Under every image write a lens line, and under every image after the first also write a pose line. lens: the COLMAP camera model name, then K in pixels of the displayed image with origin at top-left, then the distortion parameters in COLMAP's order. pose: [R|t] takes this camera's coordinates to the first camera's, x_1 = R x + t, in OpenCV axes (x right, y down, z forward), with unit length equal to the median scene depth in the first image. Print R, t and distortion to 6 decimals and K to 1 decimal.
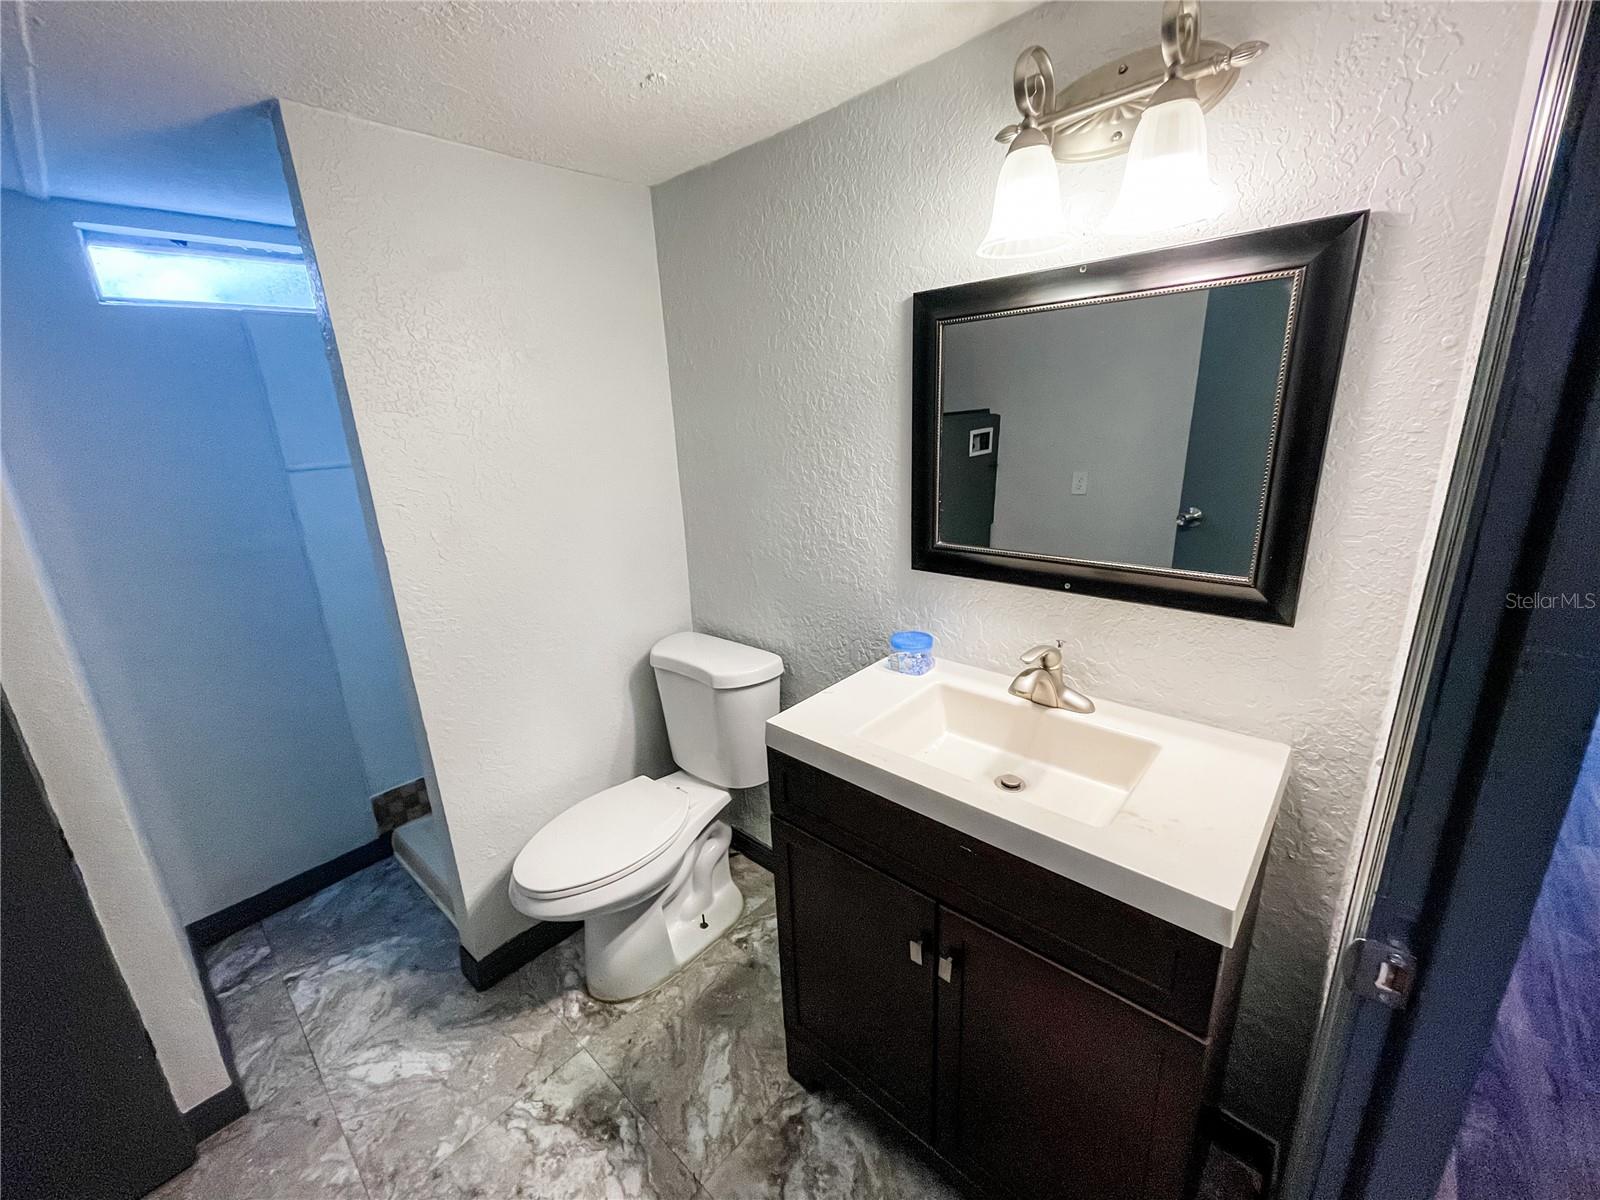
lens RADIAL K [[649.6, 0, 793.7], [0, 649.6, 599.7], [0, 0, 1]] dist [-0.000923, 0.003485]
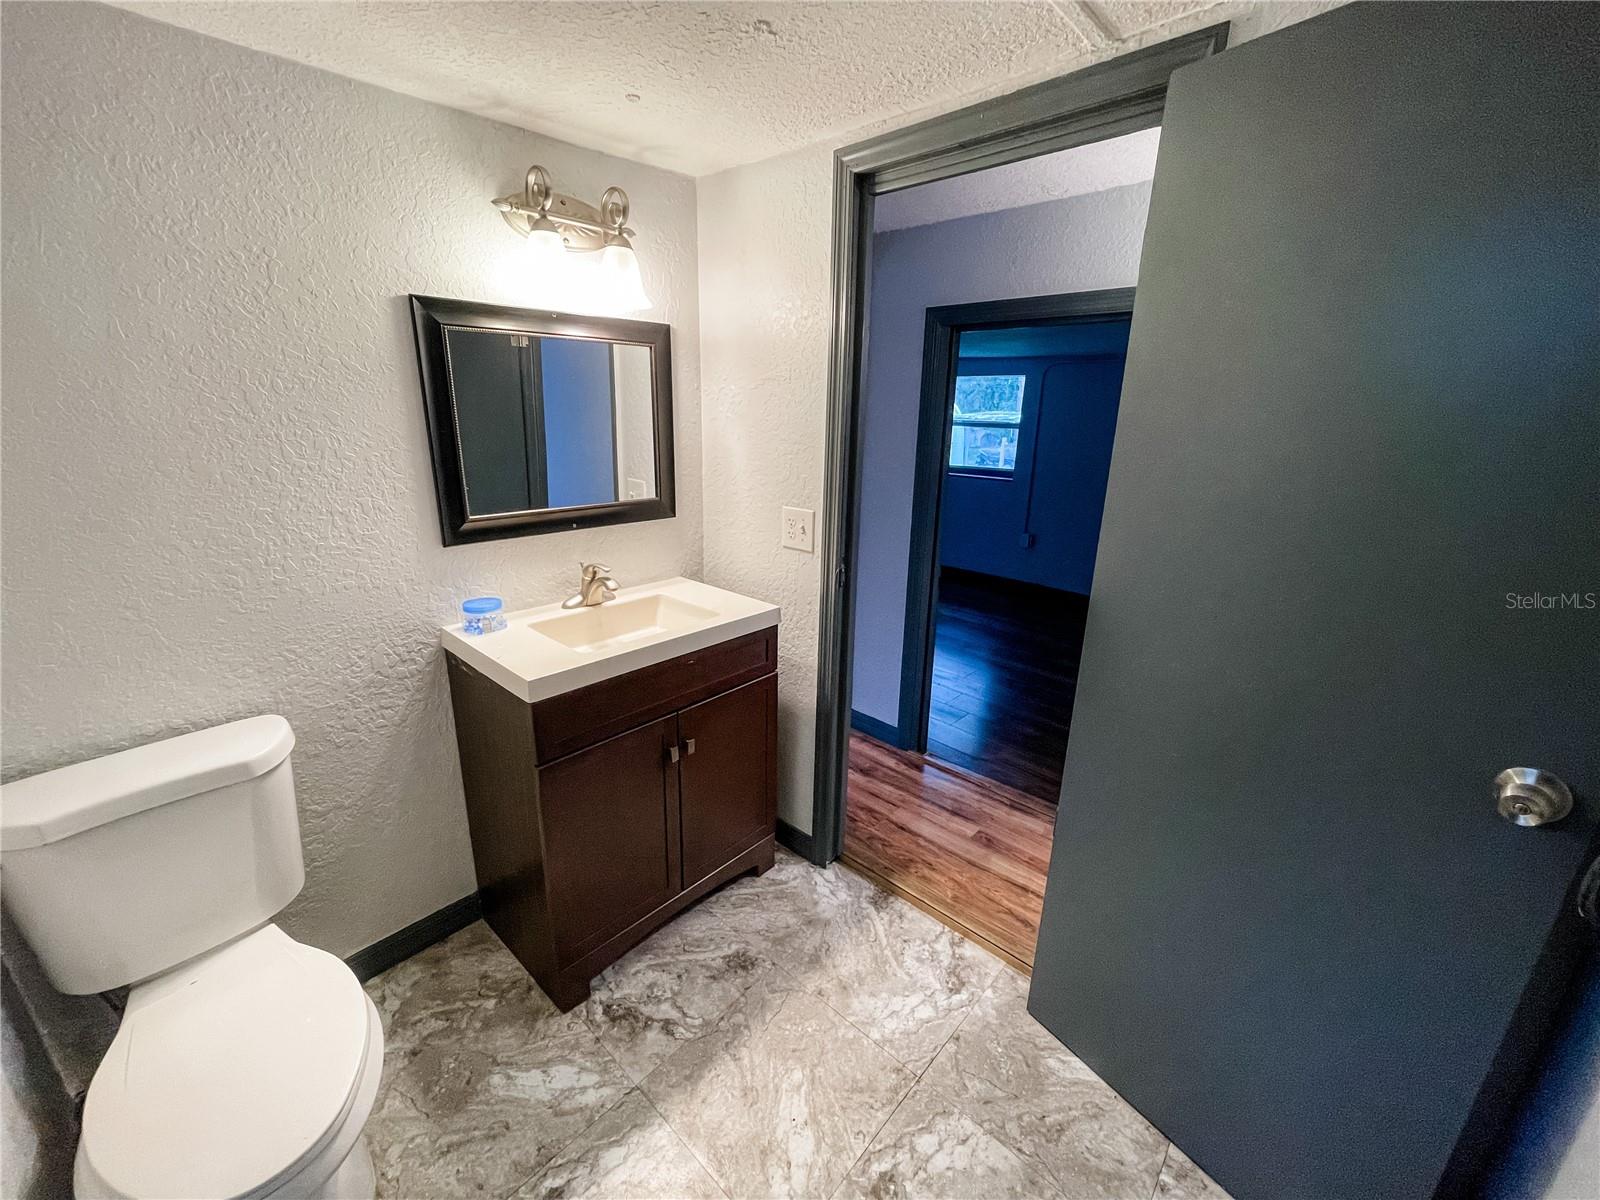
lens RADIAL K [[649.6, 0, 793.7], [0, 649.6, 599.7], [0, 0, 1]] dist [-0.000923, 0.003485]
pose [[0.001323, -0.243817, 0.969820, -0.978866], [0.267604, 0.934537, 0.234581, -0.070377], [-0.963528, 0.259217, 0.066483, 0.426762]]
